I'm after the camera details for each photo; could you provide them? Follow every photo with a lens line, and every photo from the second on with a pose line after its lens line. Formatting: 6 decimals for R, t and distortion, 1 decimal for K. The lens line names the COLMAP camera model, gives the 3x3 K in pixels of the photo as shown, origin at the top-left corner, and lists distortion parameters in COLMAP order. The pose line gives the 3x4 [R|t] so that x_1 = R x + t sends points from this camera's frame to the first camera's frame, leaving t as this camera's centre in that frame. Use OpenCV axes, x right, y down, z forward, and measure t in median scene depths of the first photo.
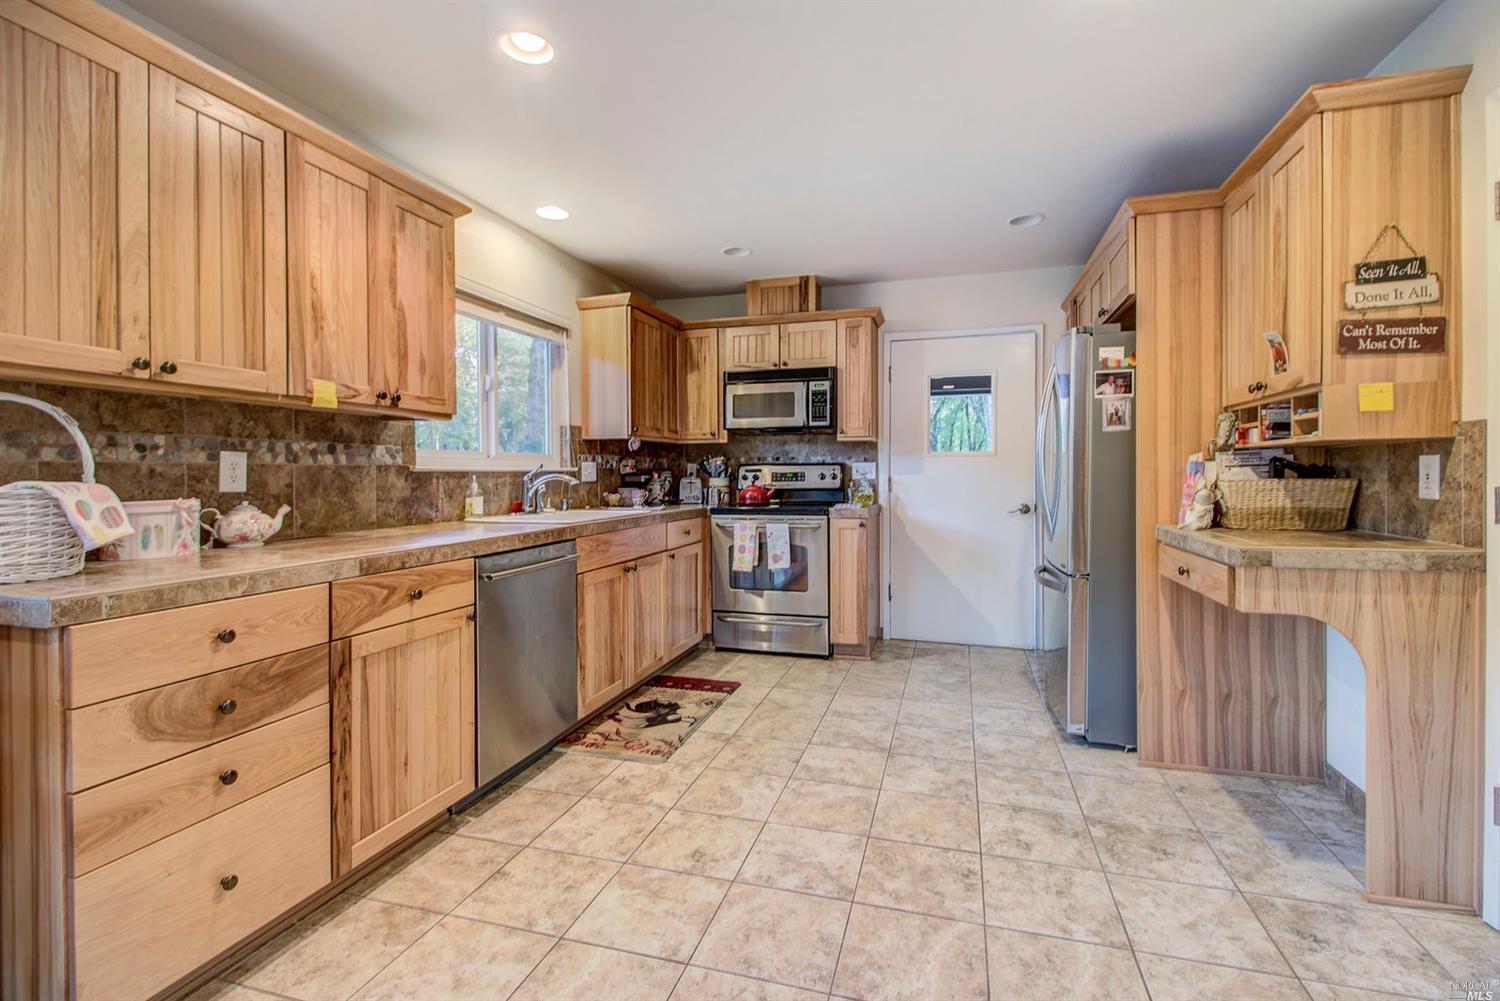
lens RADIAL K [[696.7, 0, 767.1], [0, 696.7, 478.7], [0, 0, 1]] dist [-0.003762, -0.011751]
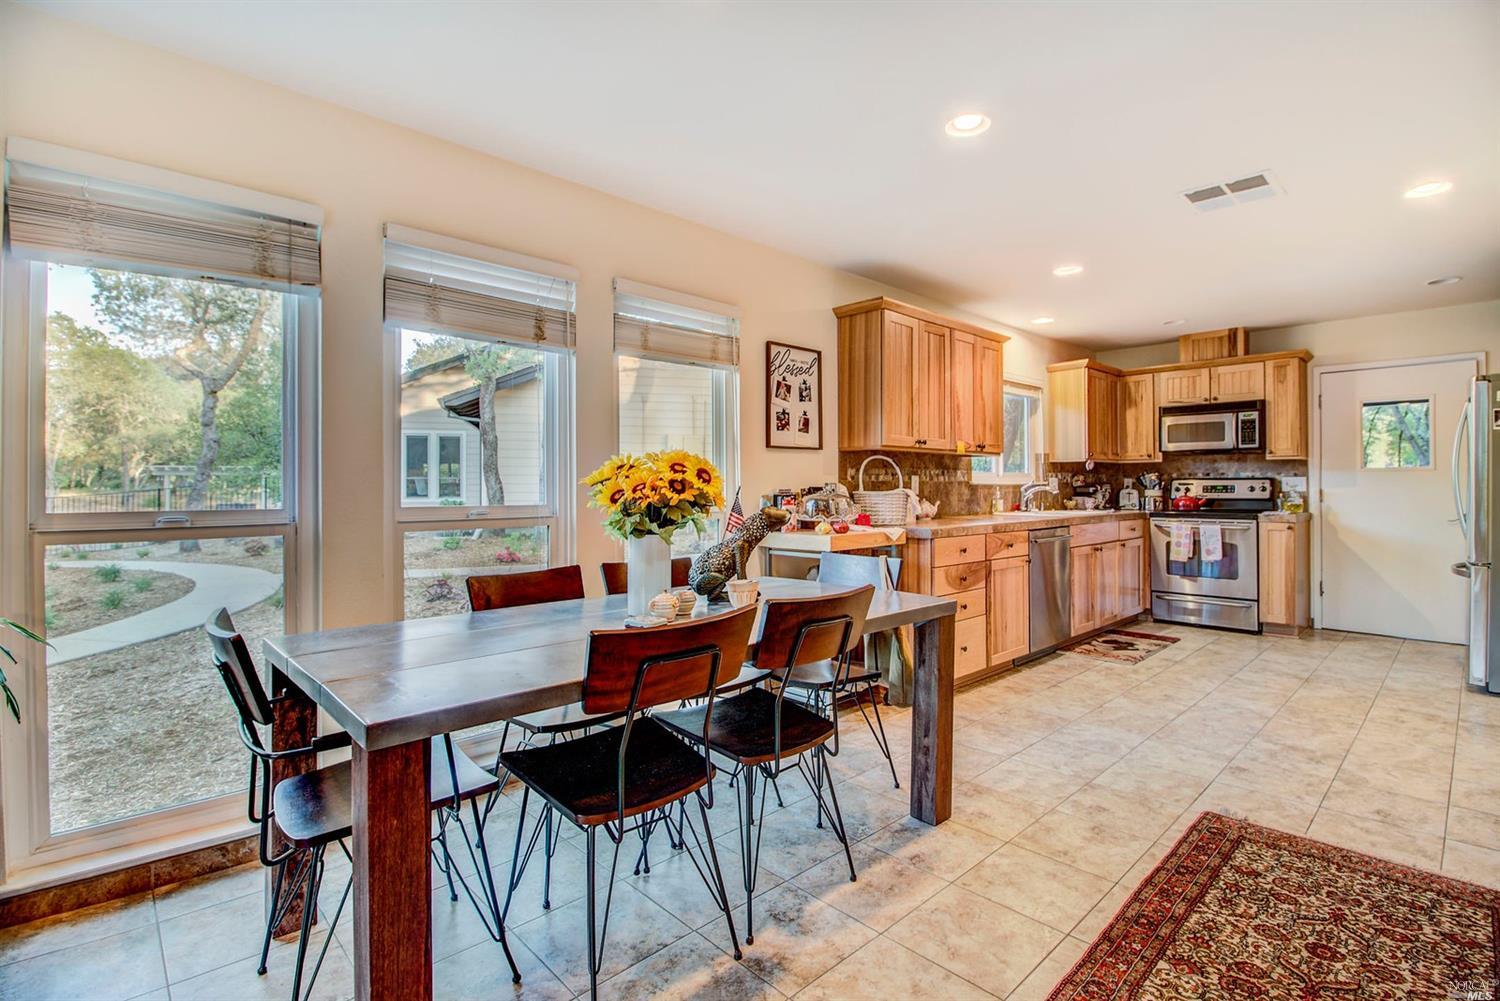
lens RADIAL K [[696.7, 0, 767.1], [0, 696.7, 478.7], [0, 0, 1]] dist [-0.003762, -0.011751]
pose [[0.860759, -0.003749, -0.508999, -0.034799], [-0.005539, 0.999845, -0.016732, 0.004390], [0.508982, 0.017222, 0.860605, -0.502665]]
